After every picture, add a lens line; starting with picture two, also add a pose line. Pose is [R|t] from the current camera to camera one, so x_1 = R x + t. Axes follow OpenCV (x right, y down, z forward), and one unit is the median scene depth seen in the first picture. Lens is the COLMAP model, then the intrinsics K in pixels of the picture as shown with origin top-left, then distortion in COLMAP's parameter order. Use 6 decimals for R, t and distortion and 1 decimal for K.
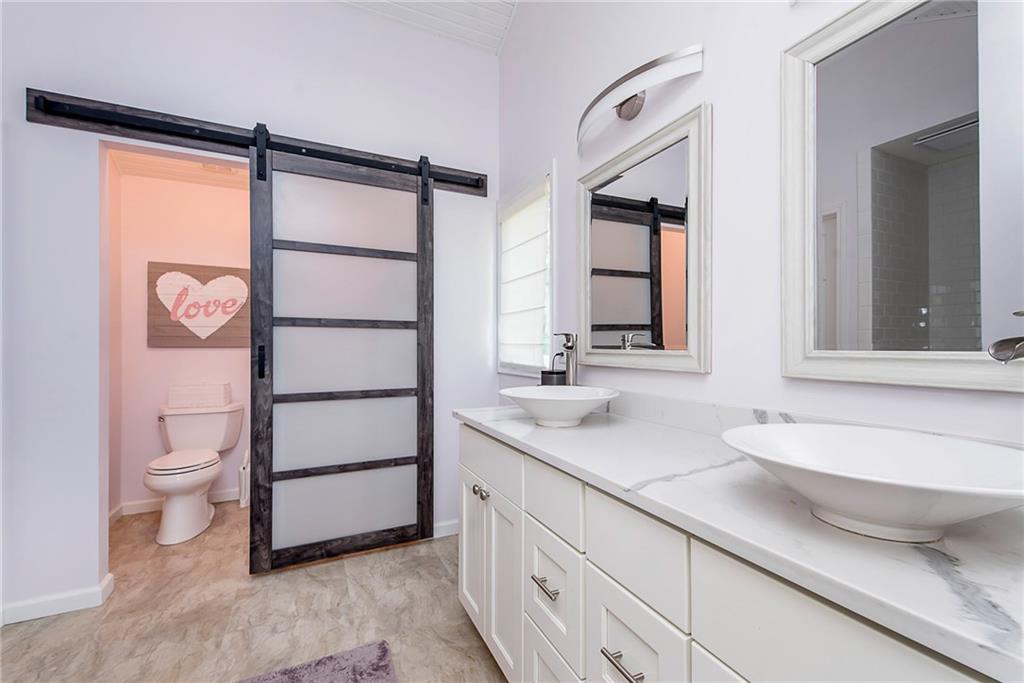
lens RADIAL K [[433.9, 0, 512.6], [0, 433.9, 343.3], [0, 0, 1]] dist [0.027658, 0.000132]
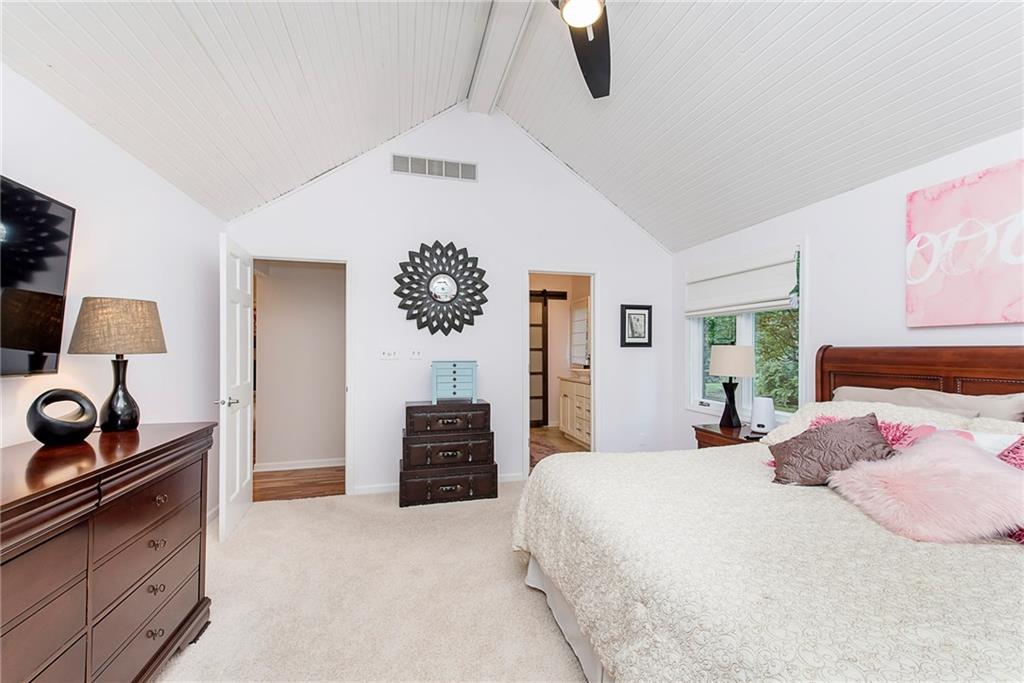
lens RADIAL K [[433.9, 0, 515.0], [0, 433.9, 345.3], [0, 0, 1]] dist [0.027658, 0.000132]
pose [[0.980958, -0.005600, -0.194140, 0.152805], [0.002543, 0.999869, -0.015991, -0.025295], [0.194205, 0.015193, 0.980843, -1.794921]]
